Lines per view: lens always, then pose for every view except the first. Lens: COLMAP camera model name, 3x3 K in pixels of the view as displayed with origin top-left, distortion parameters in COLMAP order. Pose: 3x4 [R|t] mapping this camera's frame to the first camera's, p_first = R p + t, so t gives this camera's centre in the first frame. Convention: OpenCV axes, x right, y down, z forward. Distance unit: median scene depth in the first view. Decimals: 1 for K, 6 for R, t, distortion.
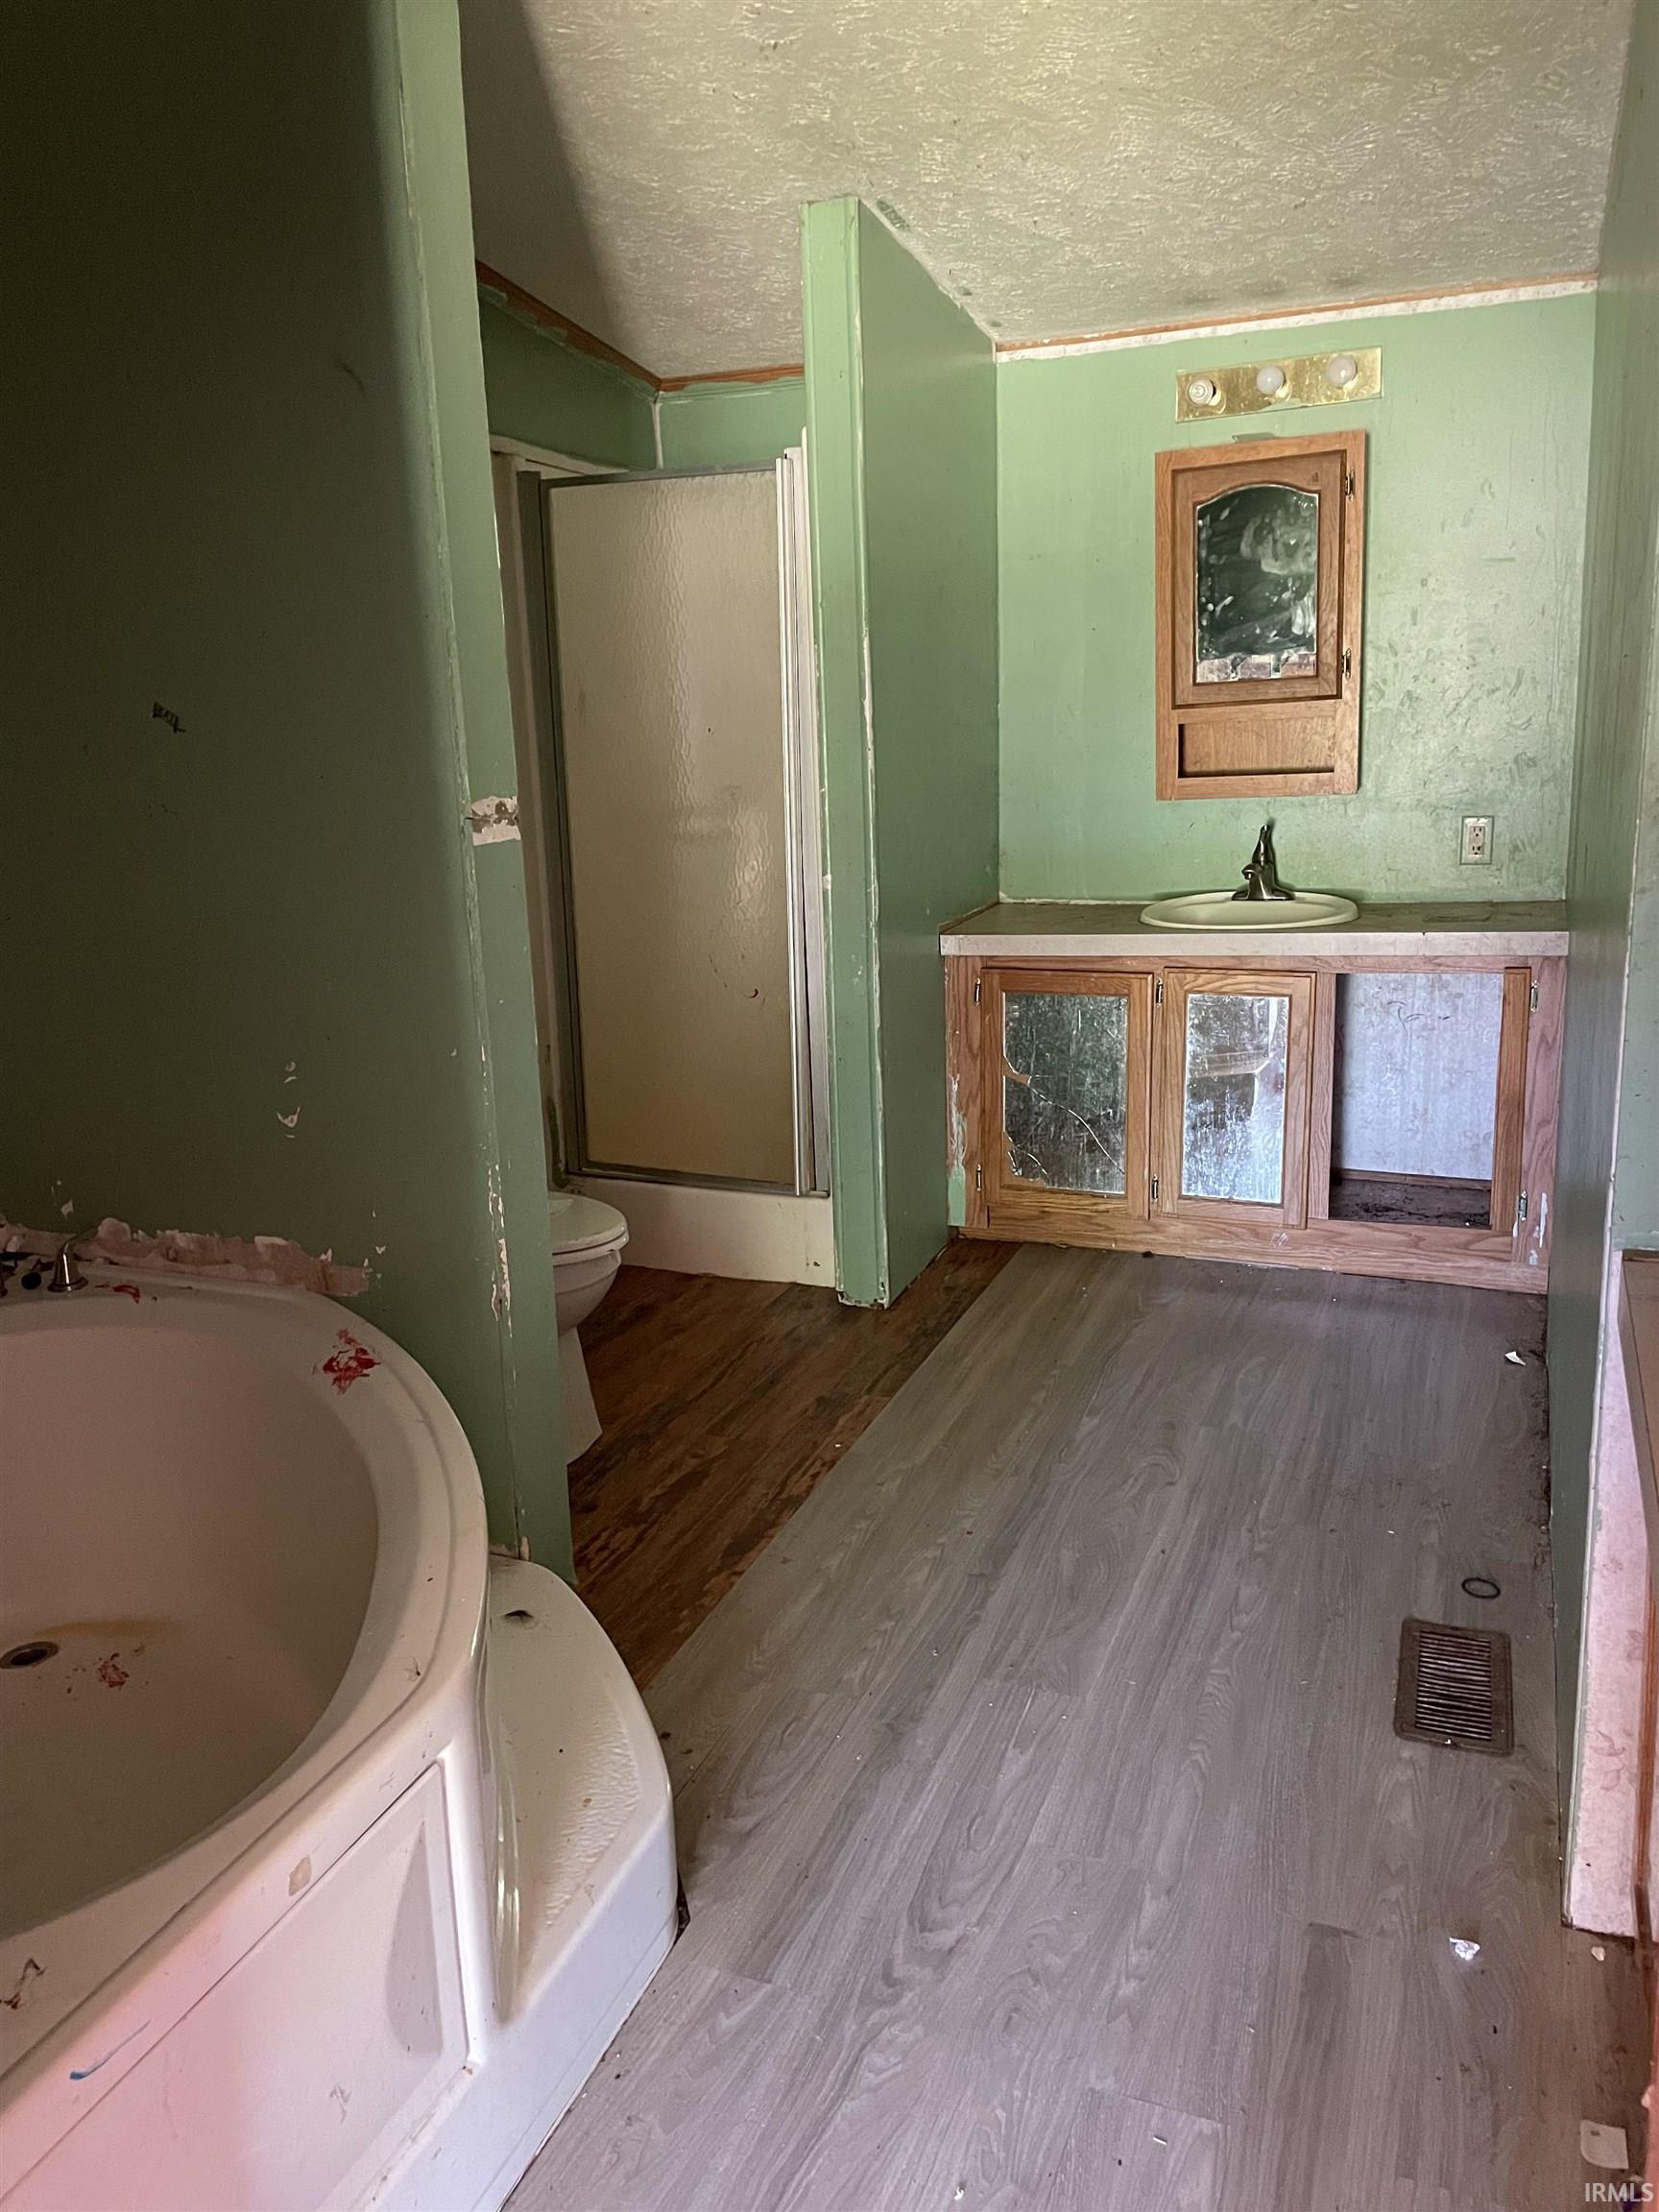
lens RADIAL K [[1702.2, 0, 813.2], [0, 1702.2, 1106.4], [0, 0, 1]] dist [0.097393, -0.128780]
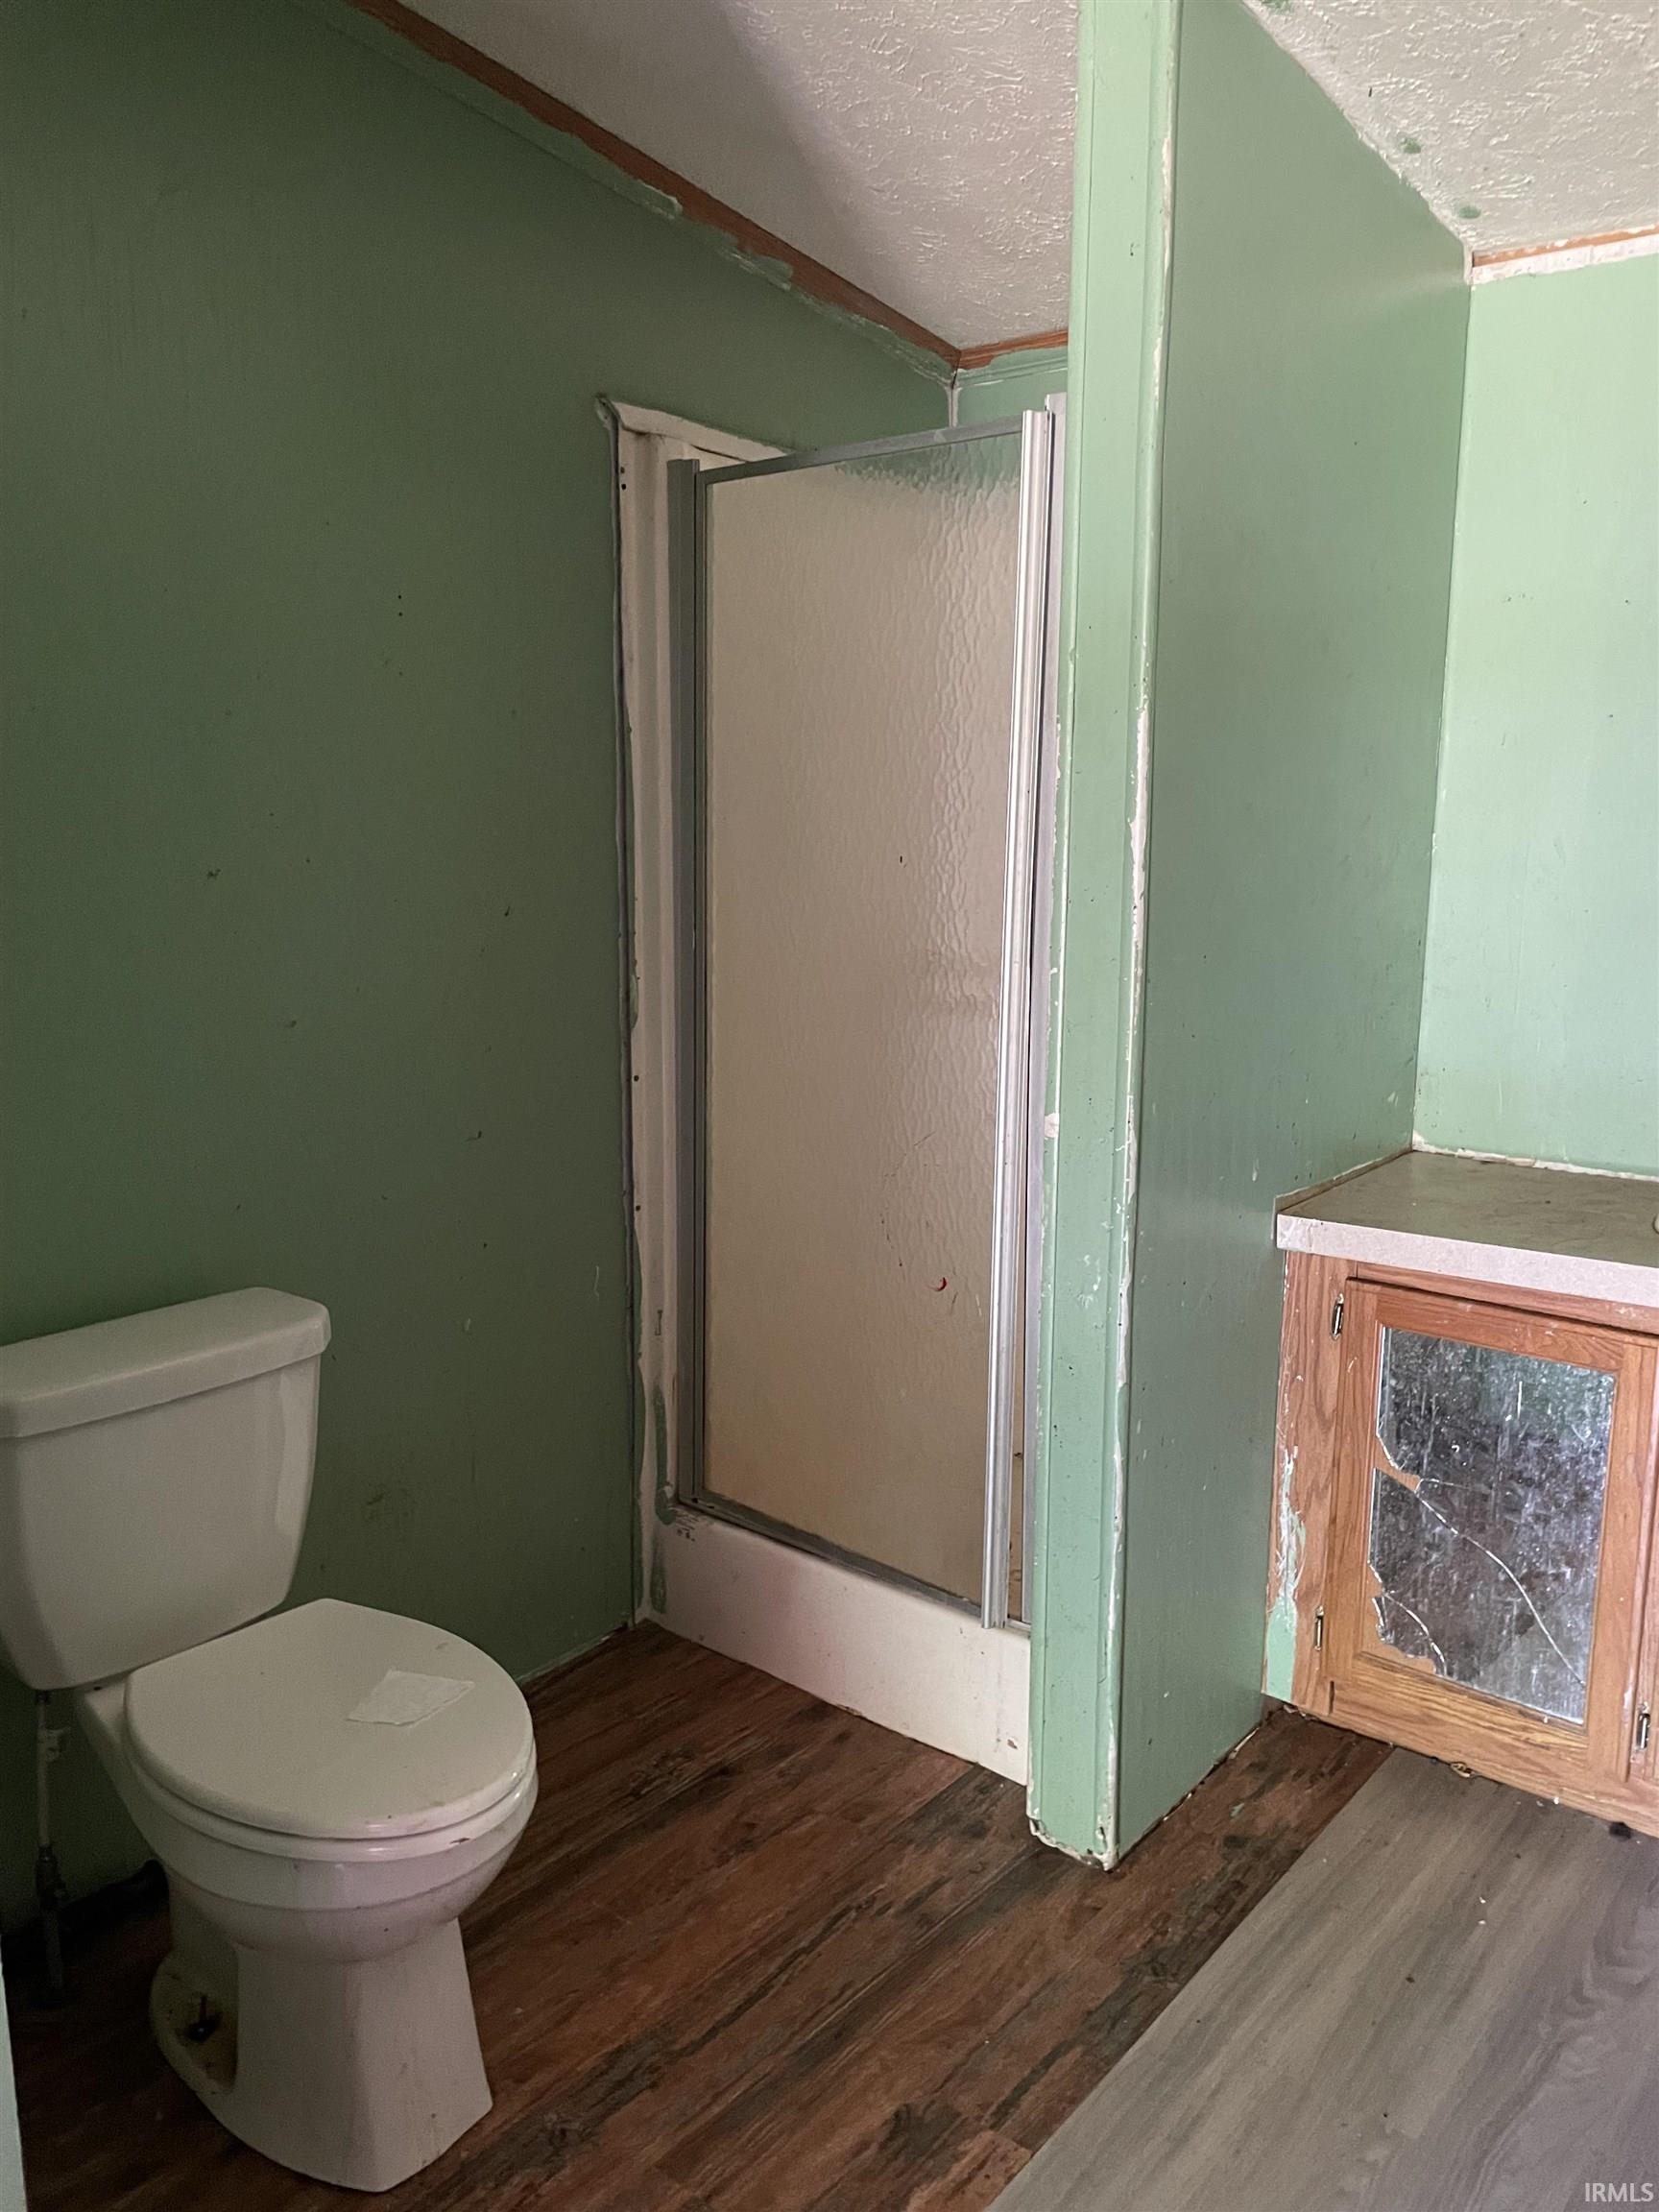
lens RADIAL K [[1702.2, 0, 813.2], [0, 1702.2, 1106.4], [0, 0, 1]] dist [0.097393, -0.128780]
pose [[0.954678, 0.088852, -0.284068, 0.086461], [-0.105558, 0.993438, -0.044019, -0.095074], [0.278293, 0.072010, 0.957793, 0.383516]]
